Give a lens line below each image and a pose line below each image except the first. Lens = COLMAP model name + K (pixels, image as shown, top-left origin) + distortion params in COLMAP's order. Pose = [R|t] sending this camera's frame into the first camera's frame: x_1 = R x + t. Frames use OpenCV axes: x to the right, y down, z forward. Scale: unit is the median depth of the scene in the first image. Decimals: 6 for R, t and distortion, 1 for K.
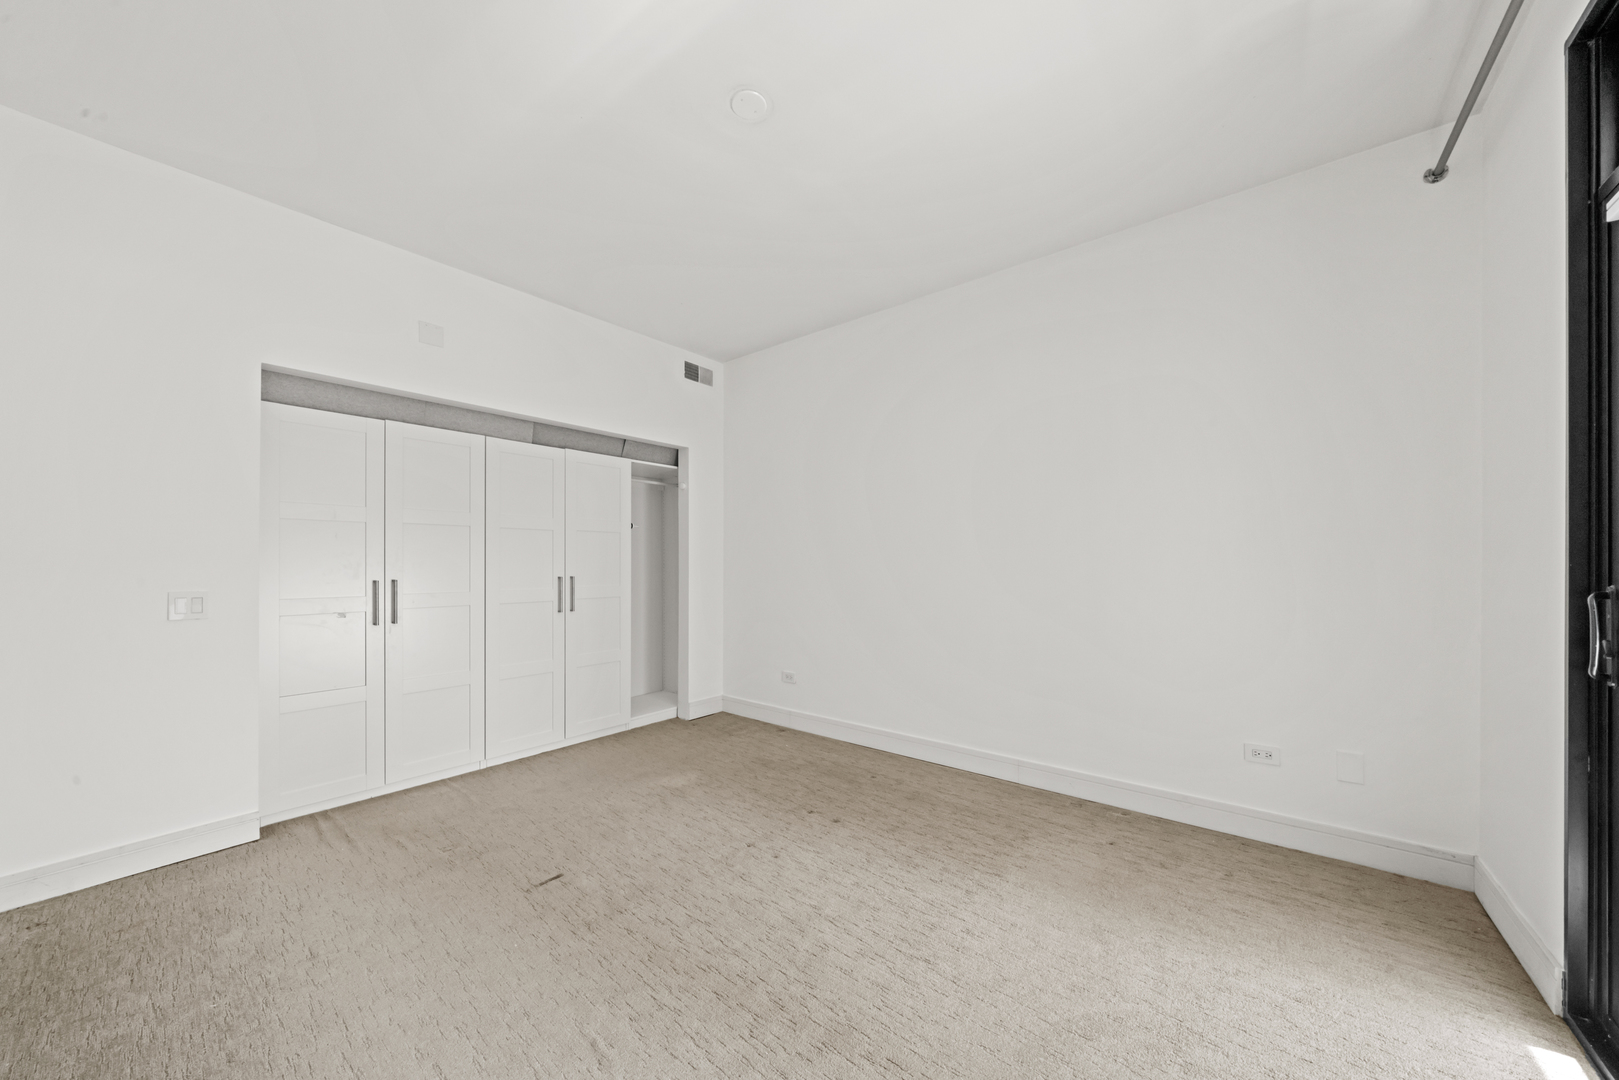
lens RADIAL K [[540.4, 0, 816.3], [0, 540.4, 564.9], [0, 0, 1]] dist [-0.006562, -0.000018]
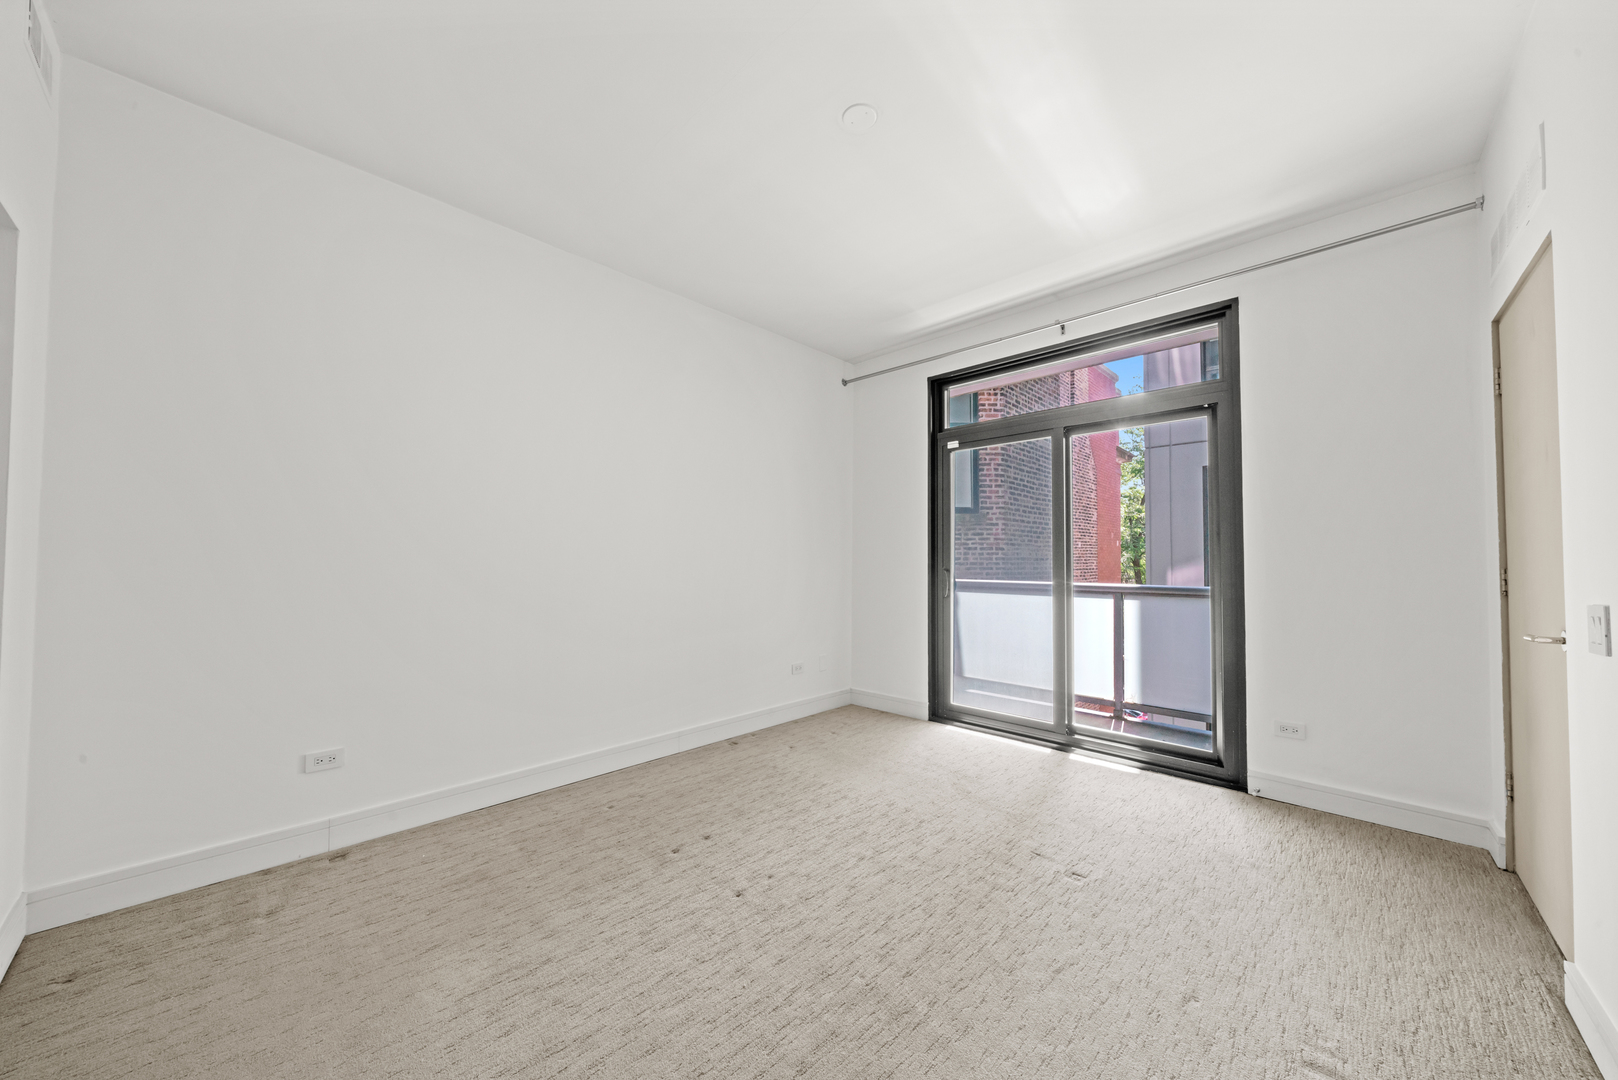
lens RADIAL K [[554.6, 0, 810.7], [0, 554.6, 546.7], [0, 0, 1]] dist [-0.006020, -0.000050]
pose [[0.116278, 0.025004, 0.992902, -0.883057], [-0.000666, 0.999685, -0.025097, 0.019073], [-0.993216, 0.002257, 0.116258, 0.741467]]
